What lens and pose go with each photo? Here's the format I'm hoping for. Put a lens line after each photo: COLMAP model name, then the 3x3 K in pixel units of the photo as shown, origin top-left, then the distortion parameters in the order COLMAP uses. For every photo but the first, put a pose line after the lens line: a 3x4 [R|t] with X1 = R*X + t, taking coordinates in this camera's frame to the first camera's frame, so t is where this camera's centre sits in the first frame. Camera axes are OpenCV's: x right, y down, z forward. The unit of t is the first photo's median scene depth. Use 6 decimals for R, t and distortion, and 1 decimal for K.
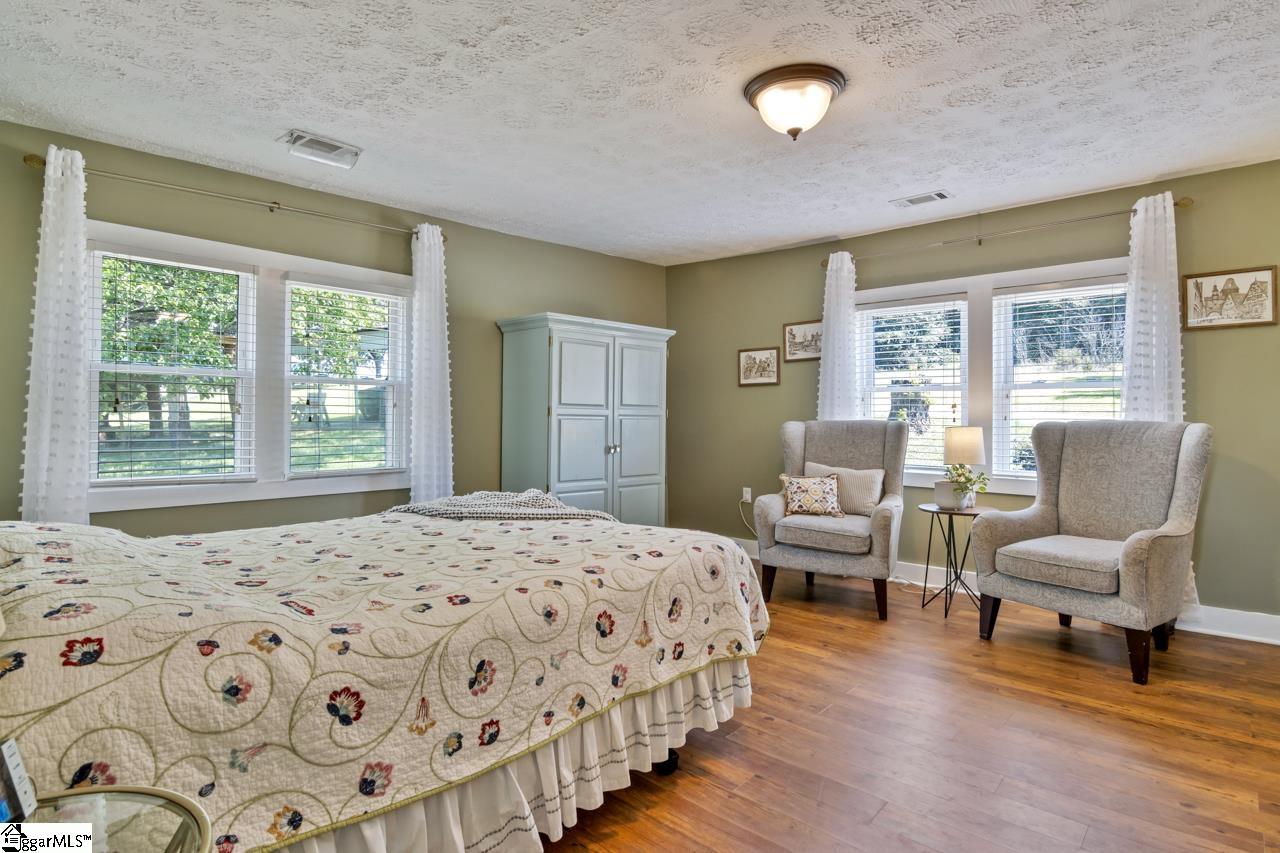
lens RADIAL K [[645.8, 0, 636.1], [0, 645.8, 420.8], [0, 0, 1]] dist [-0.013396, -0.004977]
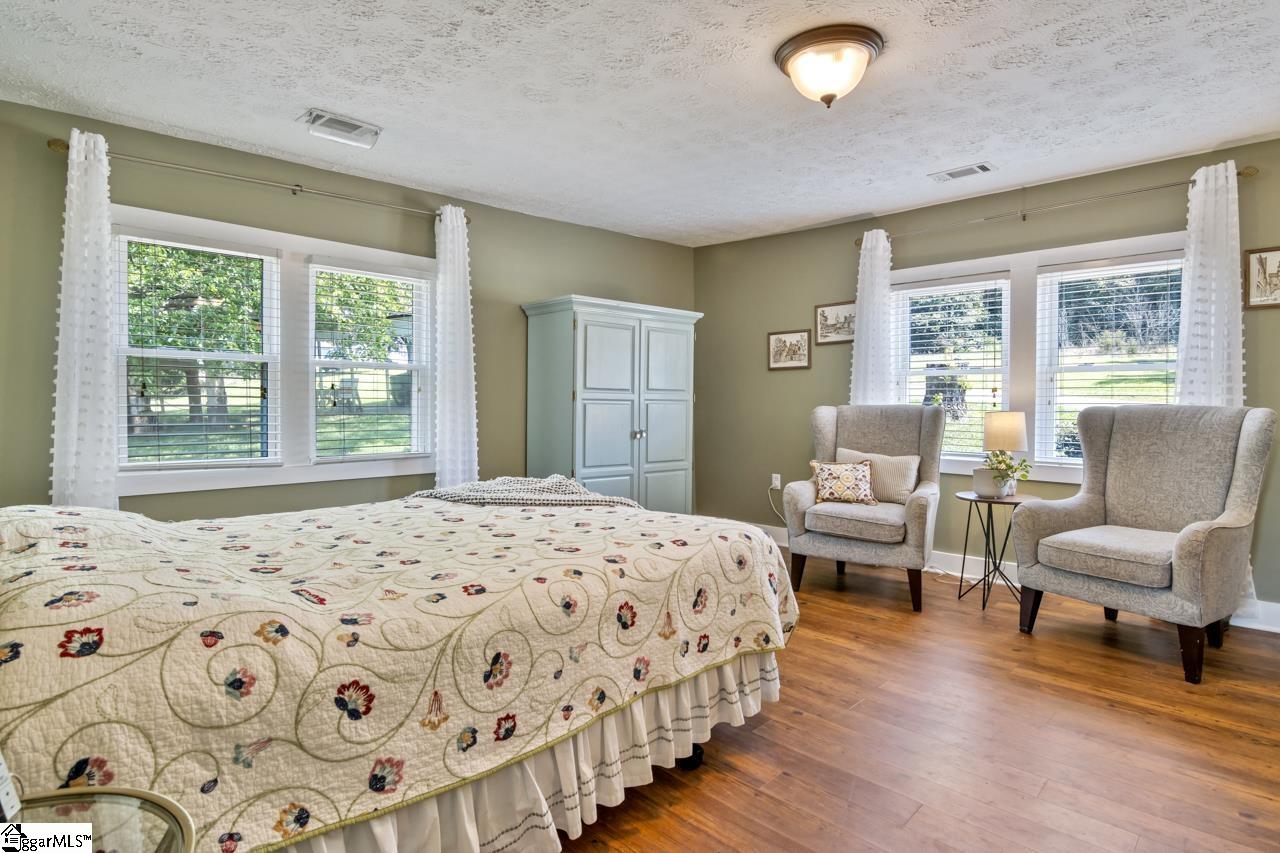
lens RADIAL K [[645.8, 0, 636.8], [0, 645.8, 420.4], [0, 0, 1]] dist [-0.013396, -0.004977]
pose [[0.999059, 0.001109, -0.043347, 0.005922], [-0.000126, 0.999743, 0.022678, 0.001375], [0.043361, -0.022651, 0.998803, 0.030852]]
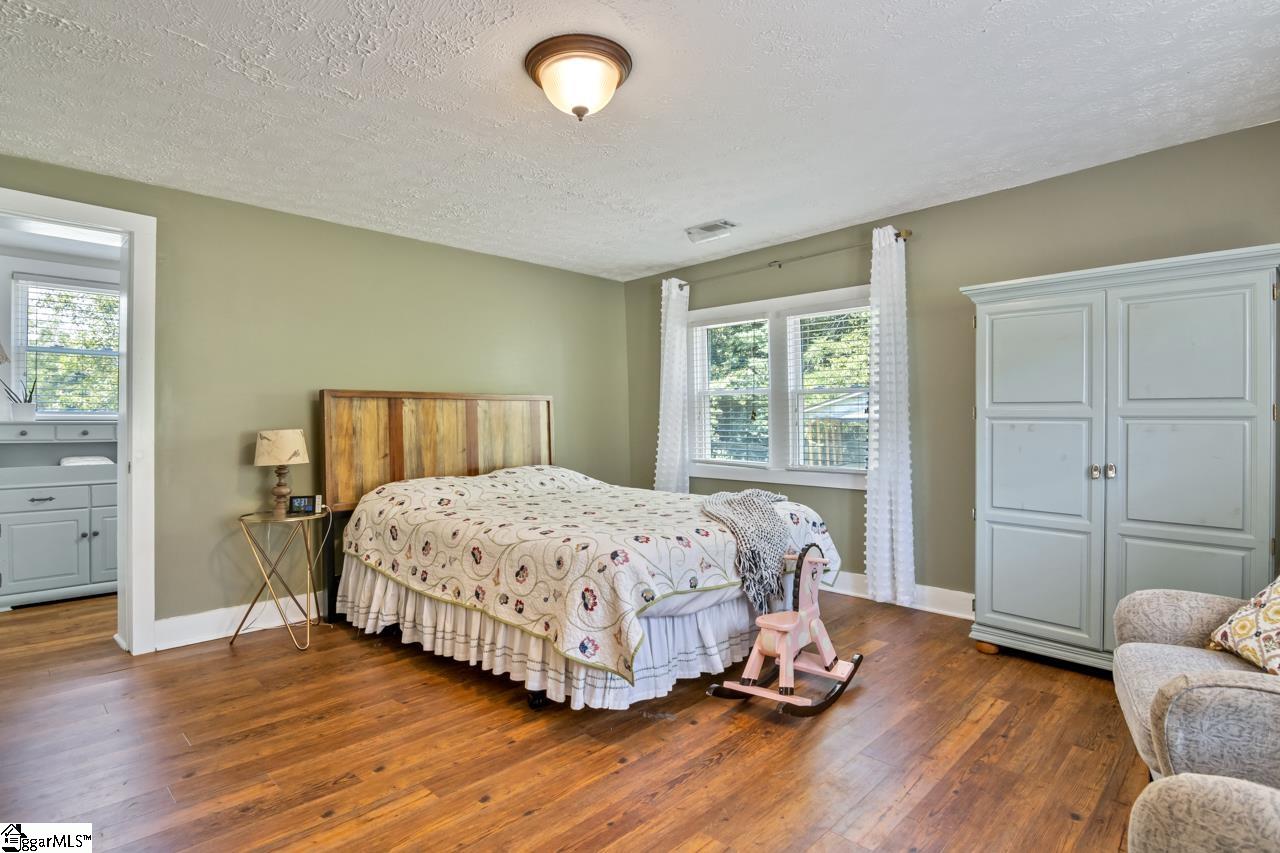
lens RADIAL K [[645.8, 0, 630.7], [0, 645.8, 415.7], [0, 0, 1]] dist [-0.013396, -0.004977]
pose [[-0.025309, -0.013207, -0.999592, 1.020407], [-0.001658, 0.999912, -0.013169, -0.001259], [0.999678, 0.001324, -0.025328, 0.958425]]
